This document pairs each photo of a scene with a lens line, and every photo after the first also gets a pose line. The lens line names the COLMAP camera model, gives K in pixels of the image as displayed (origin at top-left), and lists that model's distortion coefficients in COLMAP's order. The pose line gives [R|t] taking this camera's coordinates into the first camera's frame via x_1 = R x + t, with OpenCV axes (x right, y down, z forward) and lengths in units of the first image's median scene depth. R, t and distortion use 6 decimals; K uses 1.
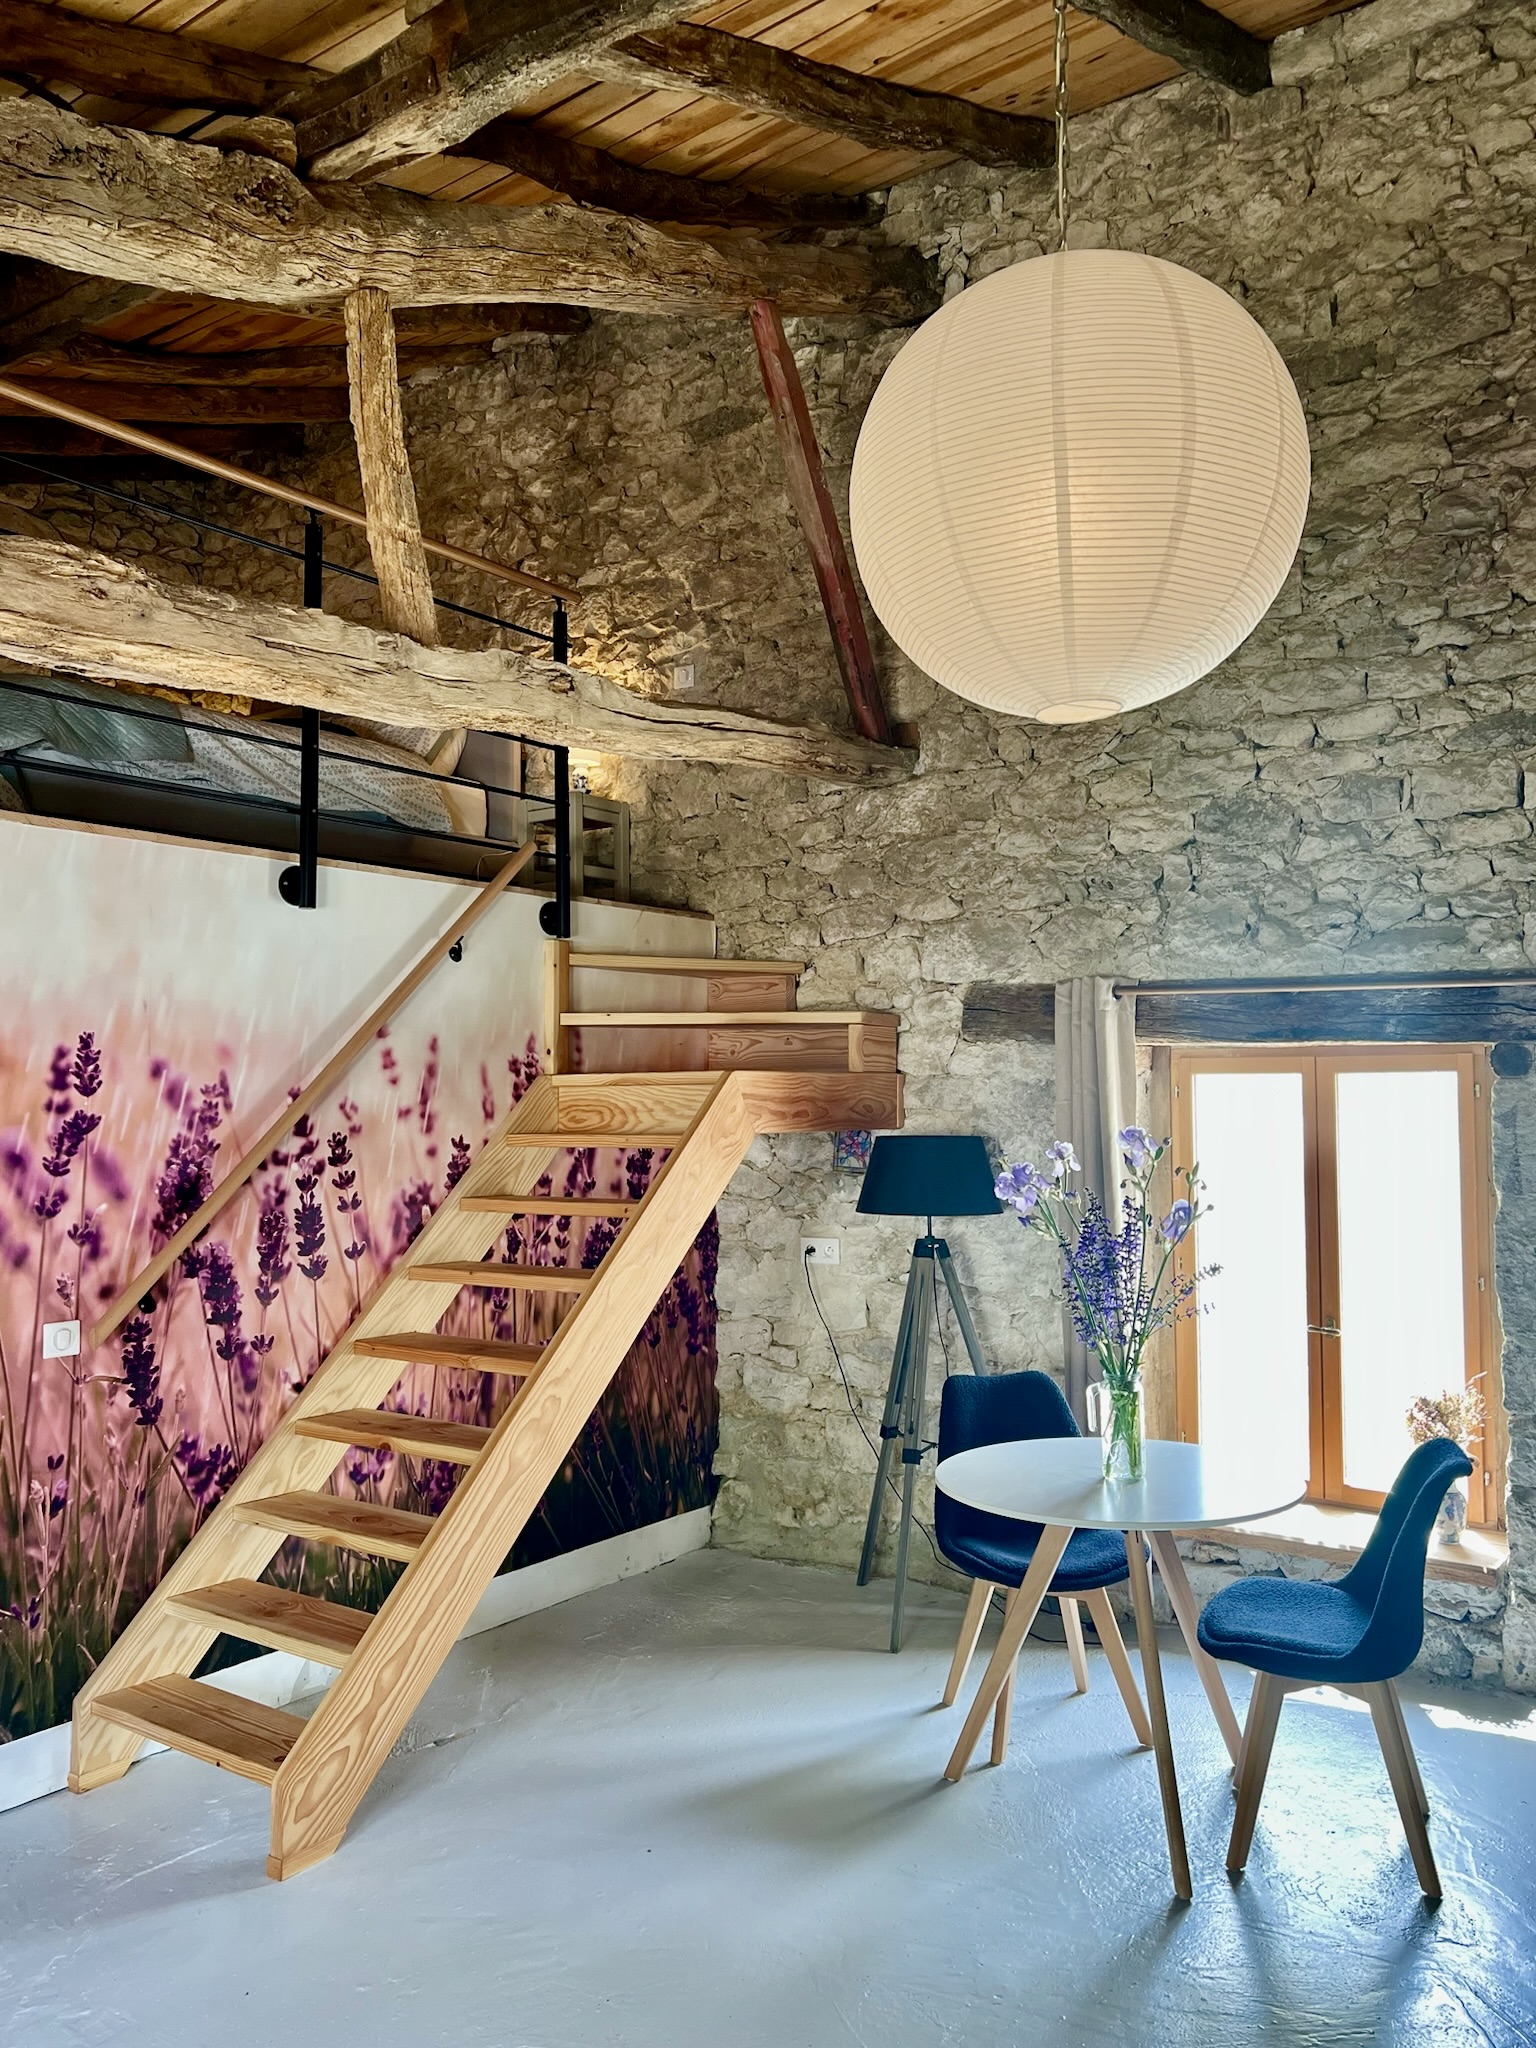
lens RADIAL K [[1632.2, 0, 827.8], [0, 1632.2, 1006.1], [0, 0, 1]] dist [0.060344, -0.101615]
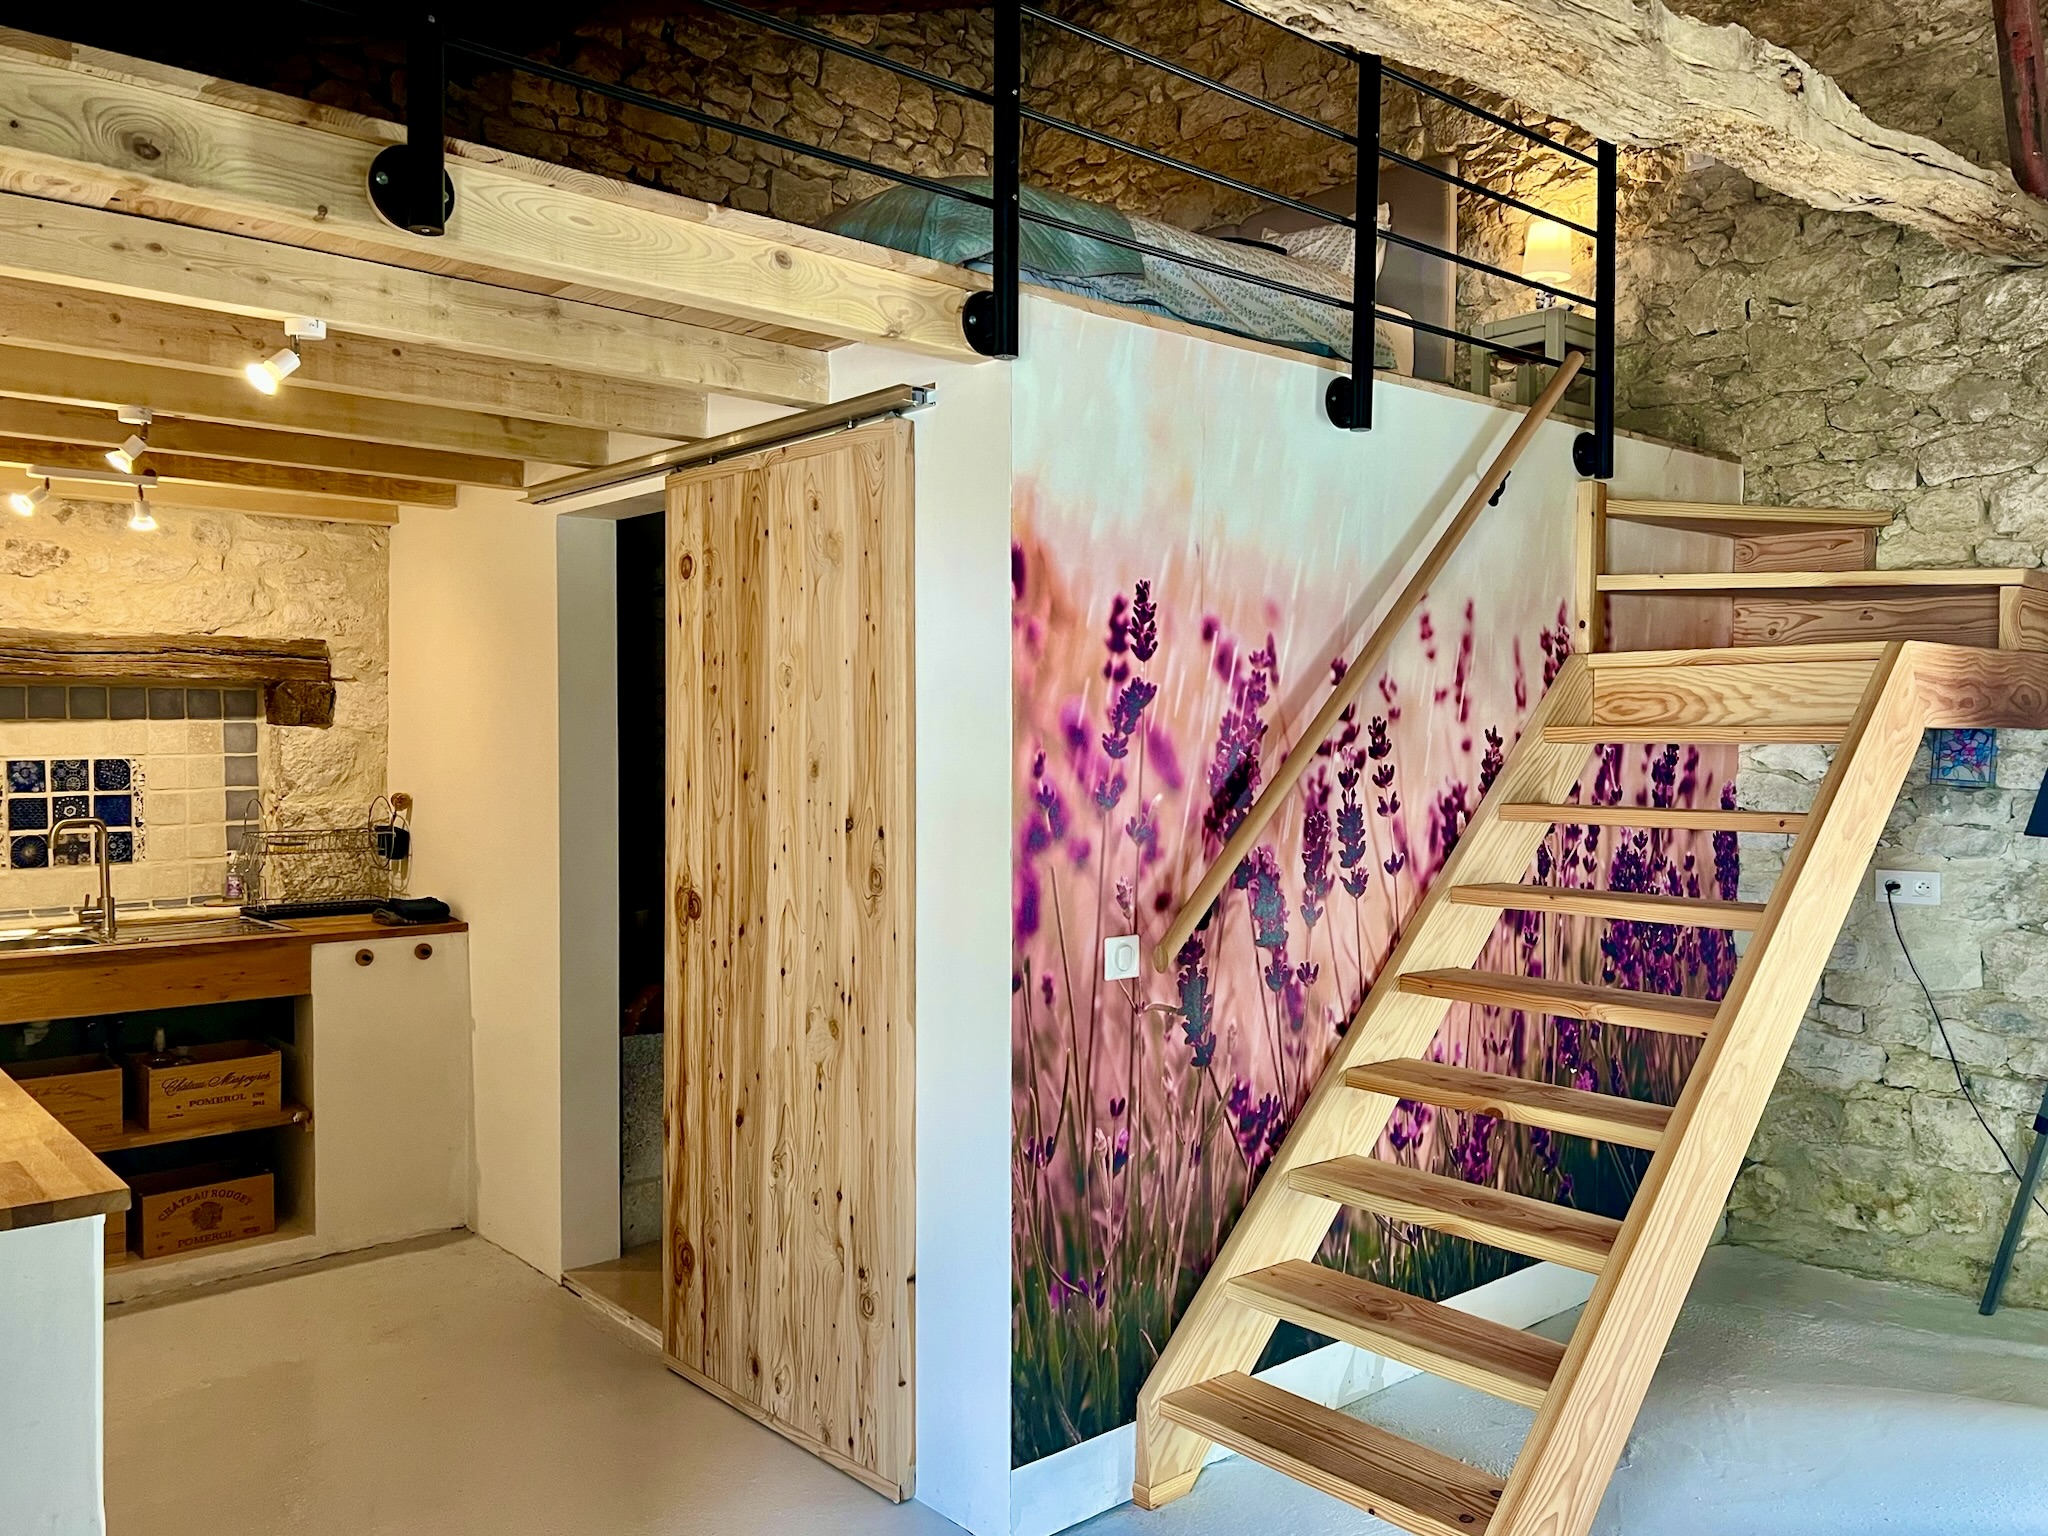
lens RADIAL K [[1632.2, 0, 1019.5], [0, 1632.2, 745.9], [0, 0, 1]] dist [0.060344, -0.101615]
pose [[0.970691, 0.011656, -0.240049, -0.264397], [0.003758, 0.997965, 0.063655, 0.037912], [0.240302, -0.062692, 0.968672, 0.174771]]
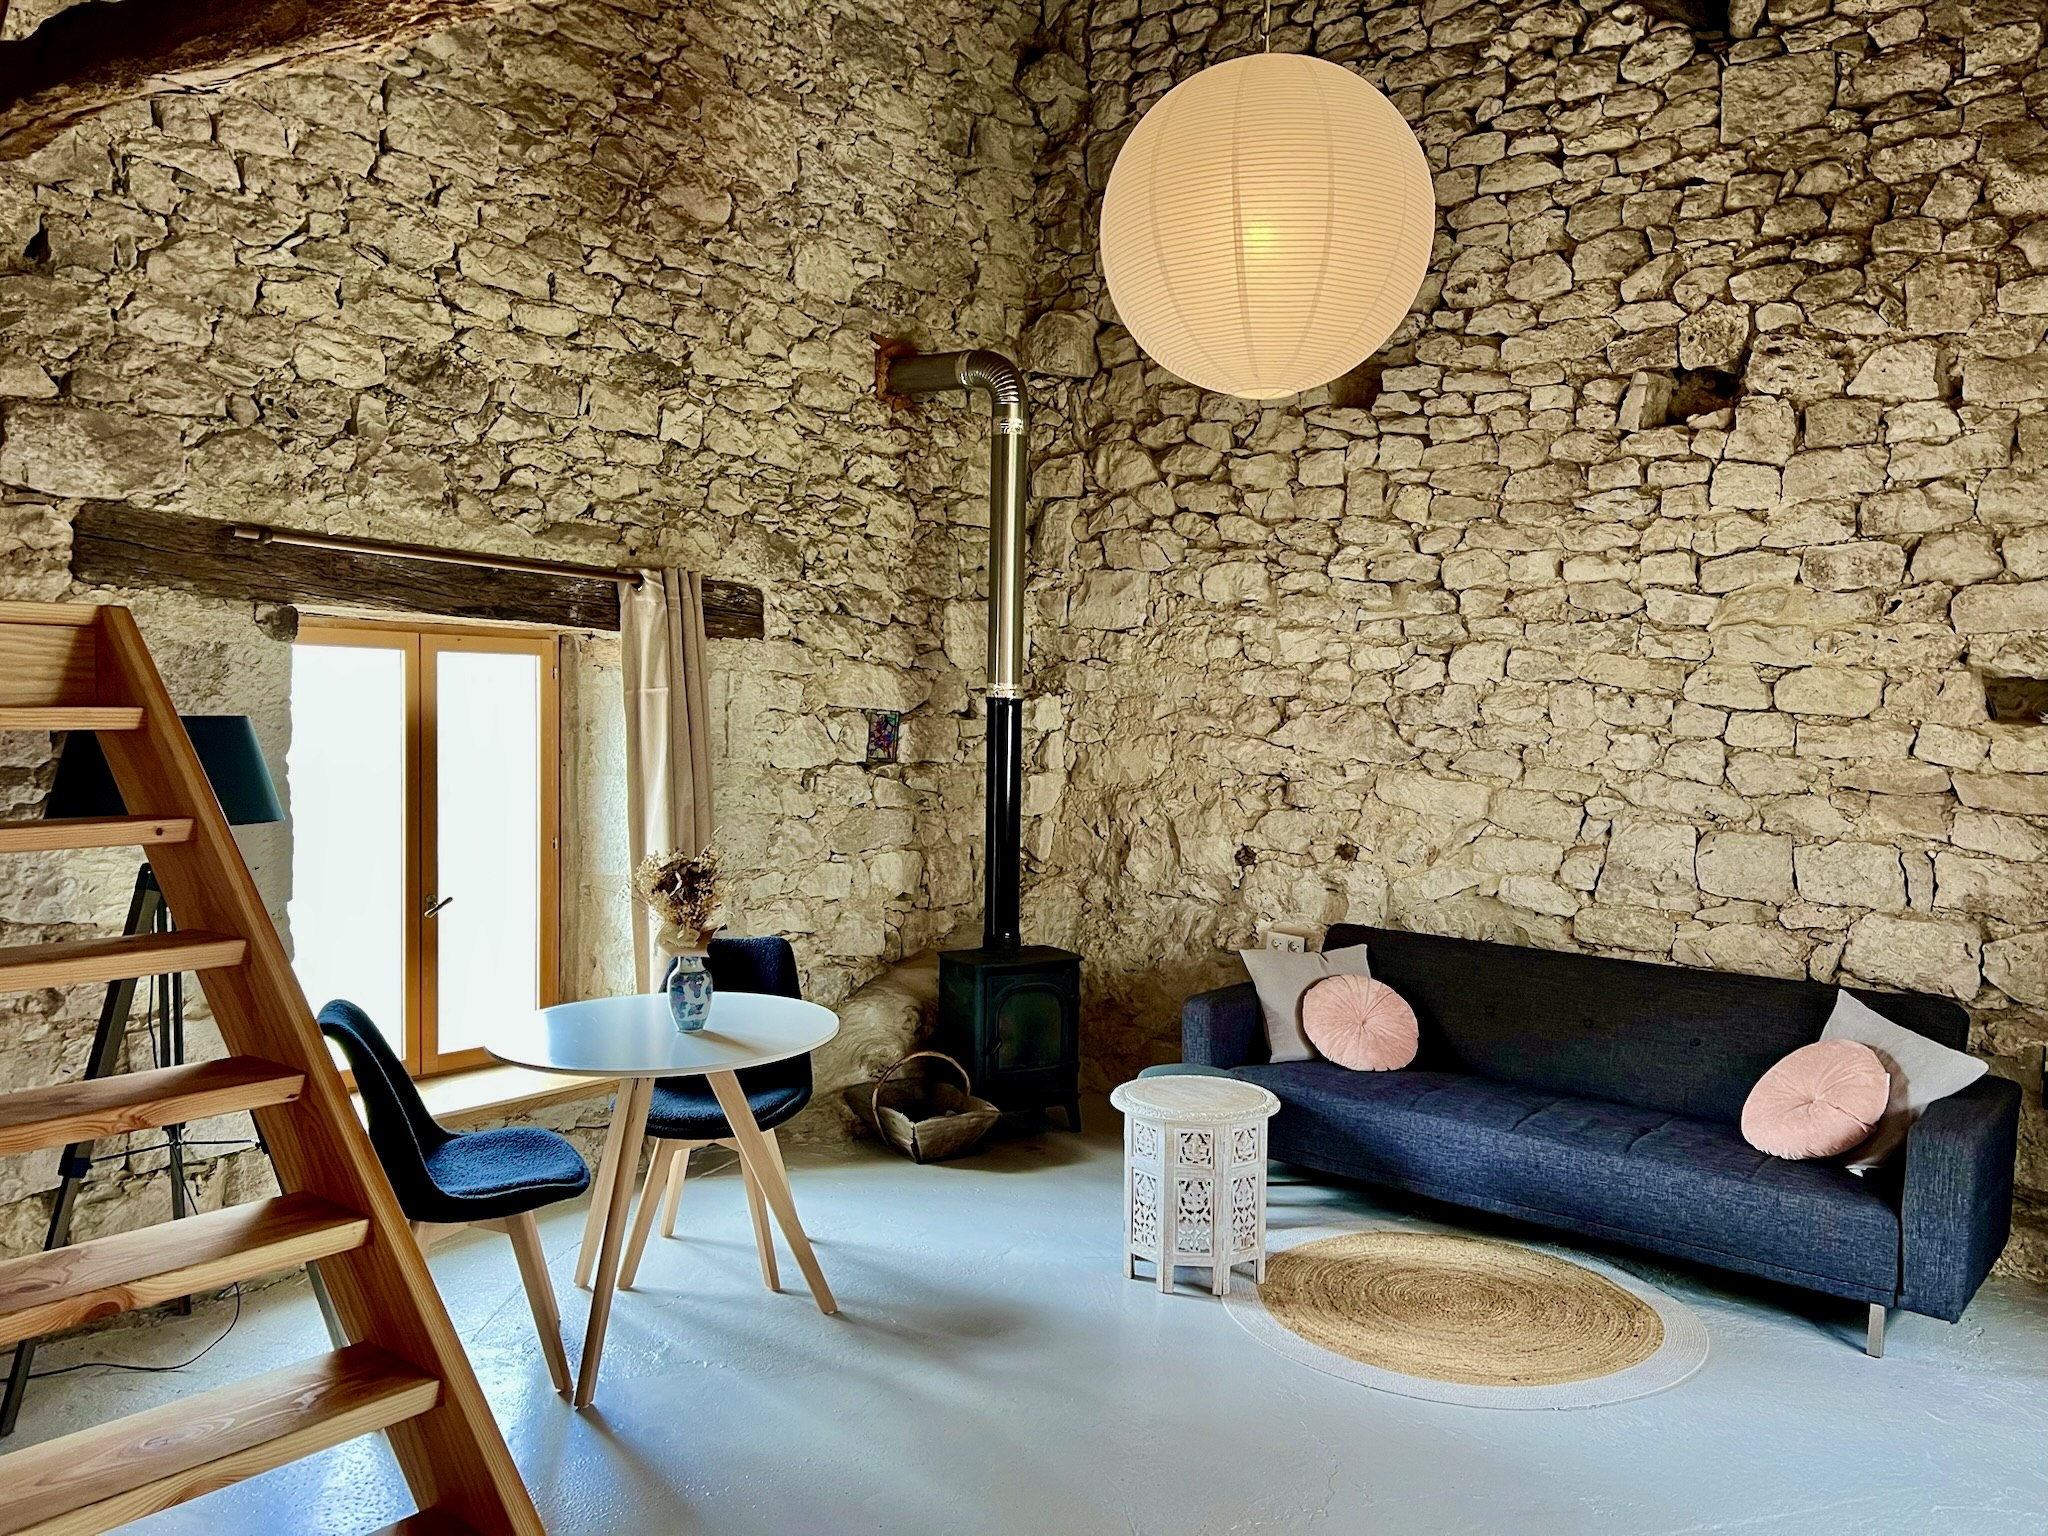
lens RADIAL K [[1632.2, 0, 1022.7], [0, 1632.2, 762.1], [0, 0, 1]] dist [0.060344, -0.101615]
pose [[0.011719, -0.016775, 0.999791, -0.681098], [-0.061022, 0.997984, 0.017460, 0.068064], [-0.998068, -0.061214, 0.010672, 0.628633]]
